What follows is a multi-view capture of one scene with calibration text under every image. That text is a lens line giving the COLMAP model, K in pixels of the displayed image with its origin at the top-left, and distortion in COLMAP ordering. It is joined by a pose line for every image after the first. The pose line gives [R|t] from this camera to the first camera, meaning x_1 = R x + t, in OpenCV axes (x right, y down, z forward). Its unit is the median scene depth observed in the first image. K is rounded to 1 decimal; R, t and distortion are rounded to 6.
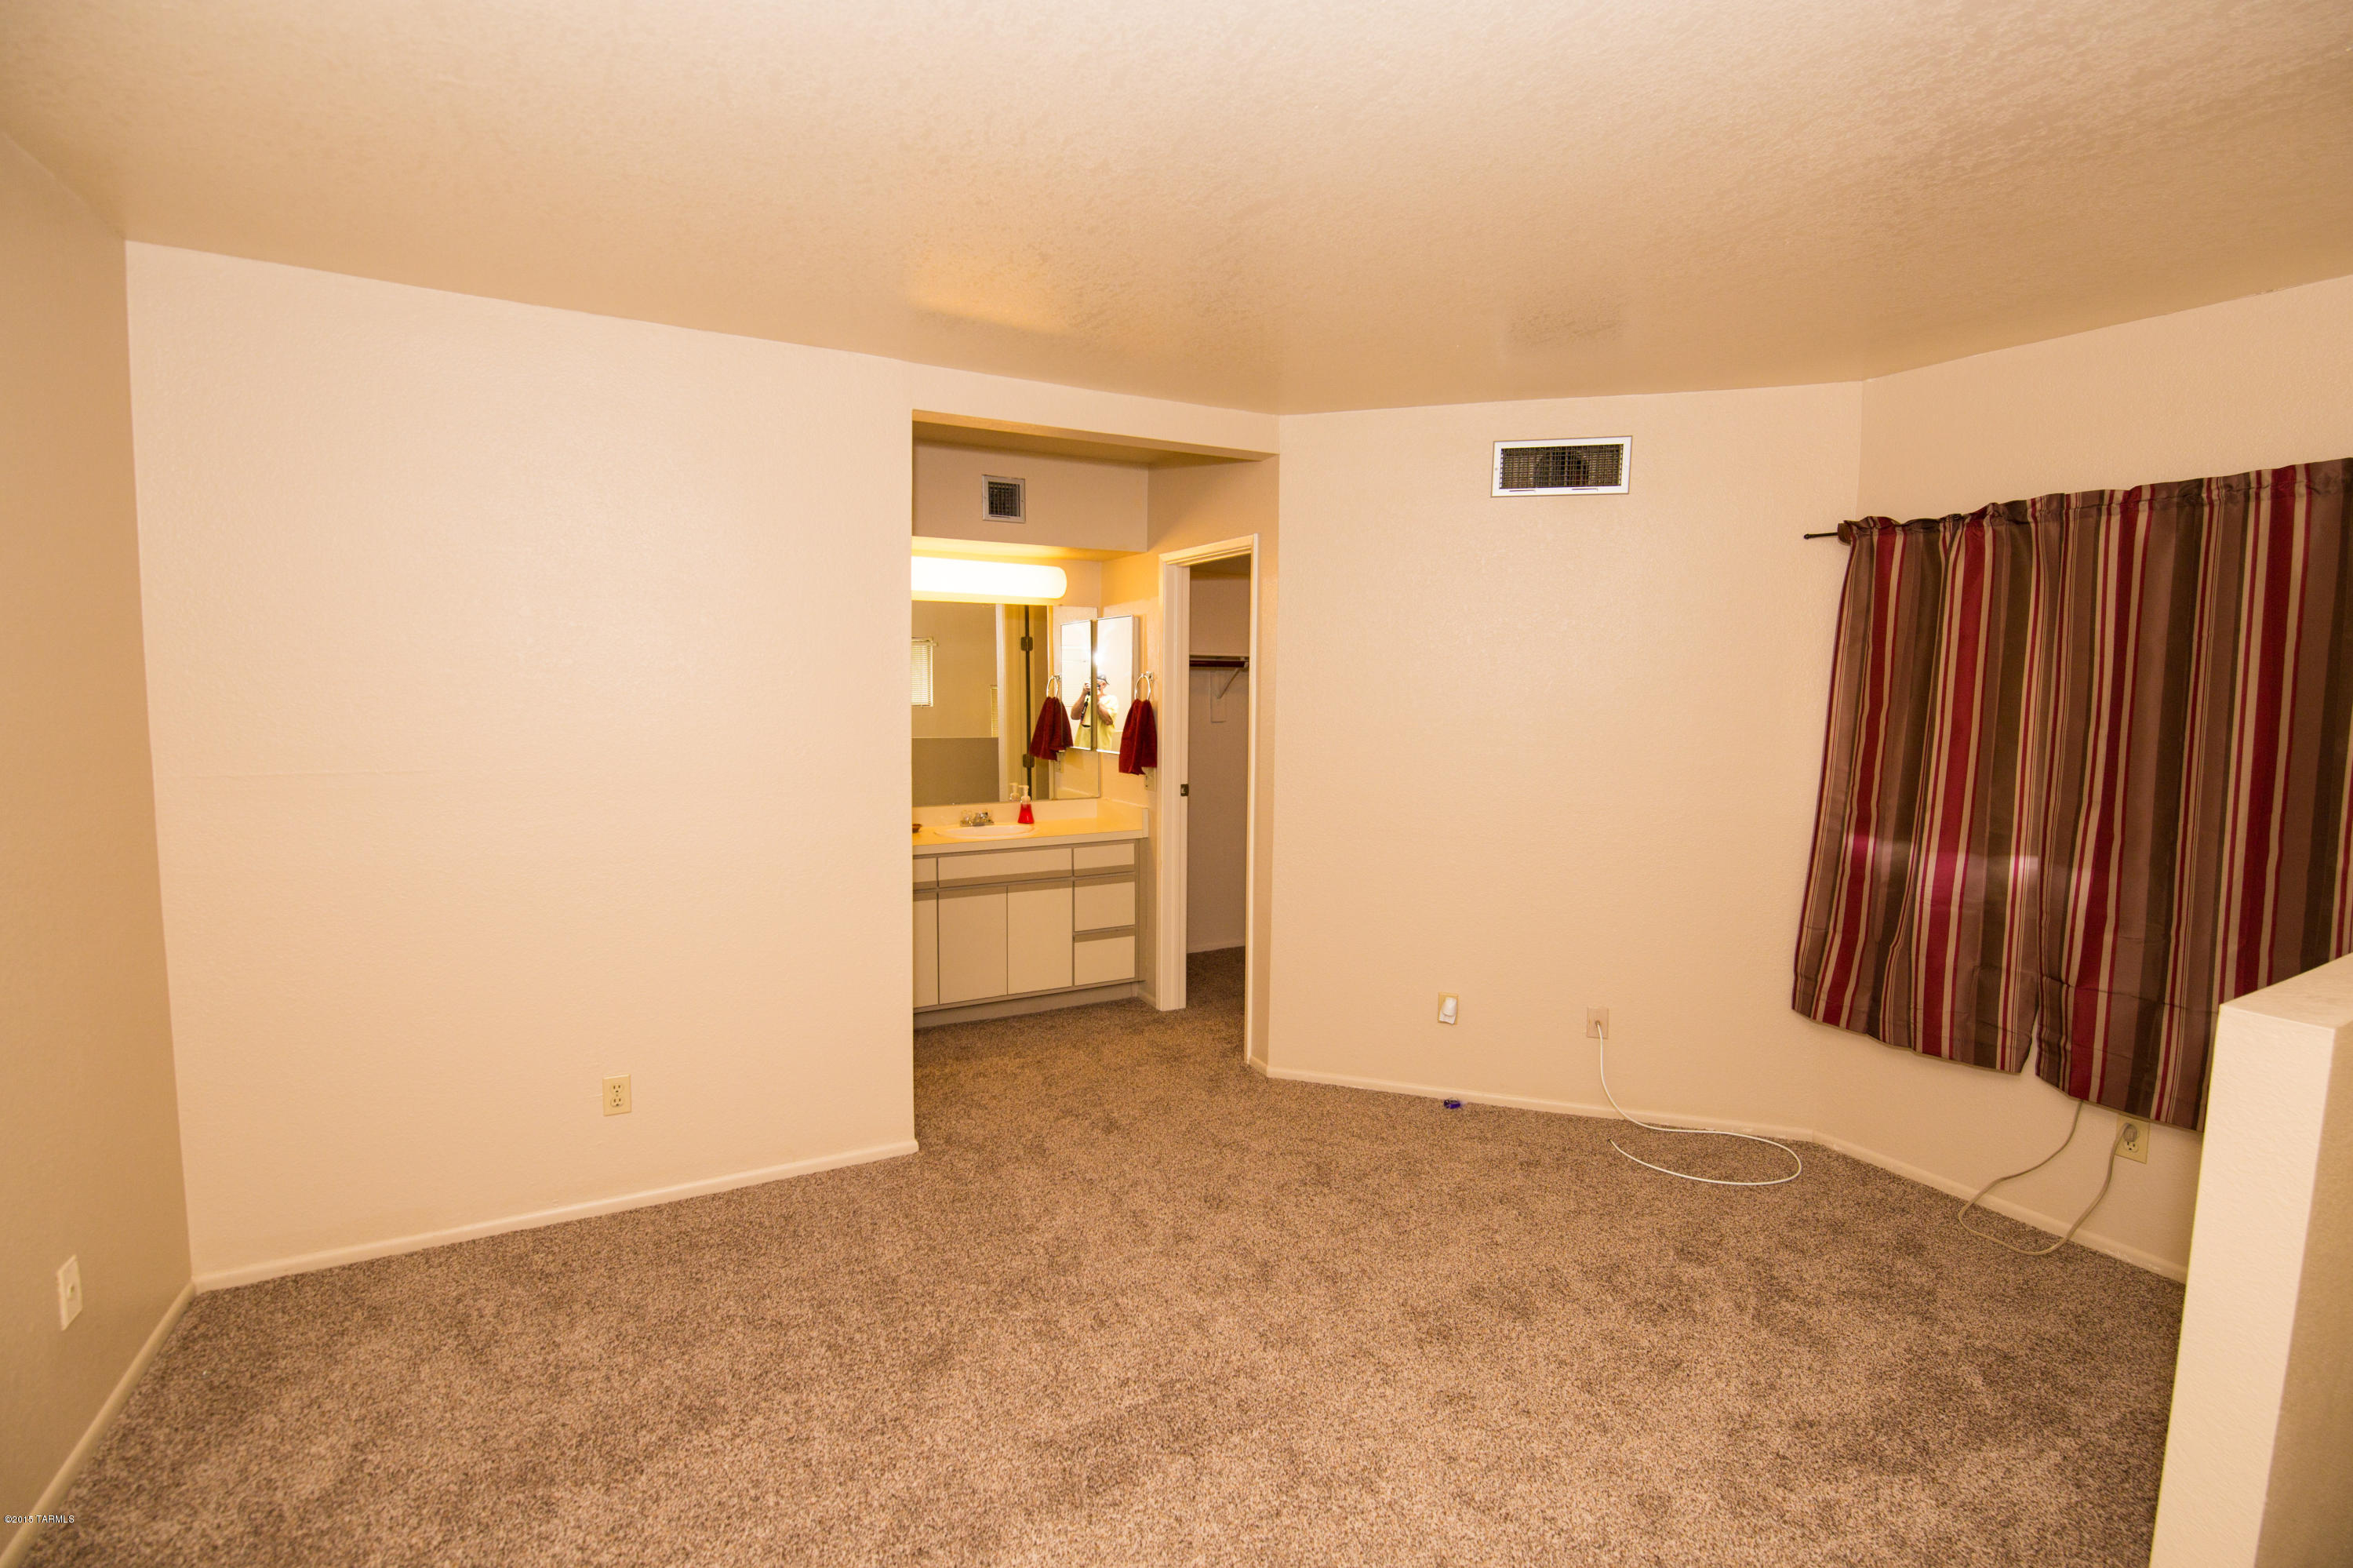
lens RADIAL K [[1035.8, 0, 1172.5], [0, 1035.8, 762.0], [0, 0, 1]] dist [-0.000912, -0.000370]
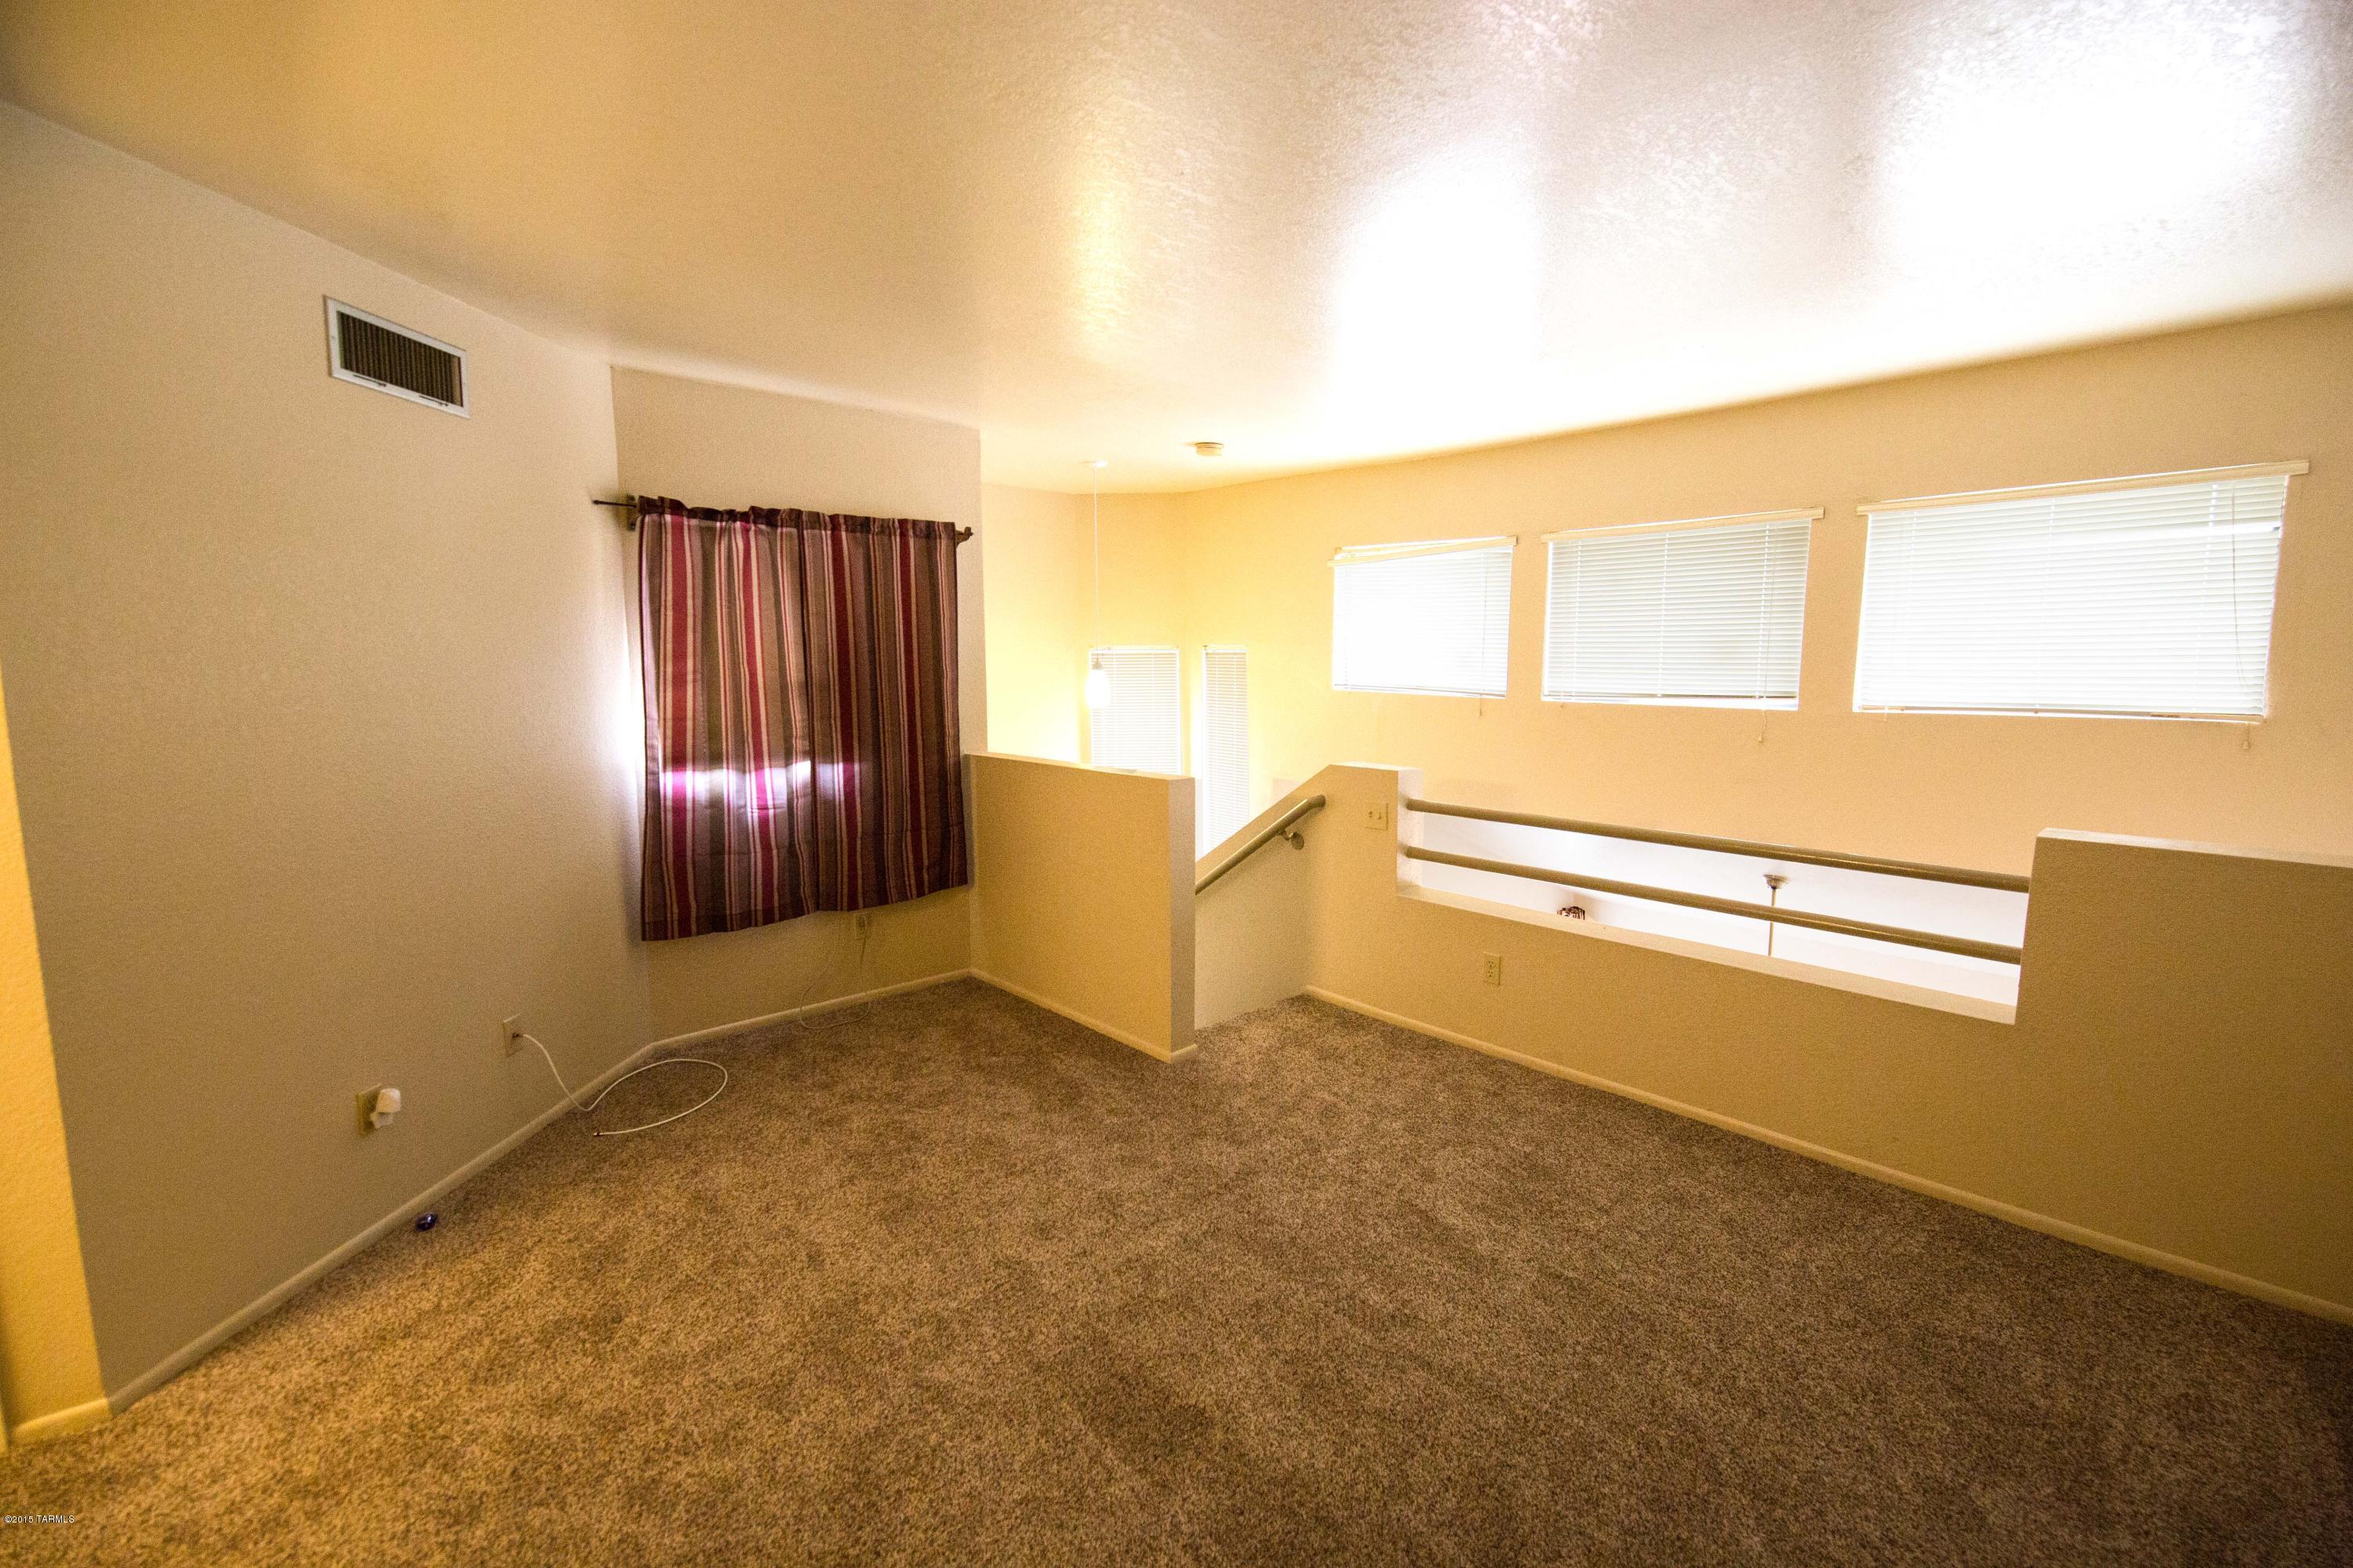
lens RADIAL K [[1035.8, 0, 1172.5], [0, 1035.8, 762.0], [0, 0, 1]] dist [-0.000912, -0.000370]
pose [[-0.213064, -0.123223, 0.969237, -0.688617], [0.072435, 0.987293, 0.141442, -0.076299], [-0.974349, 0.100342, -0.201431, 0.810098]]
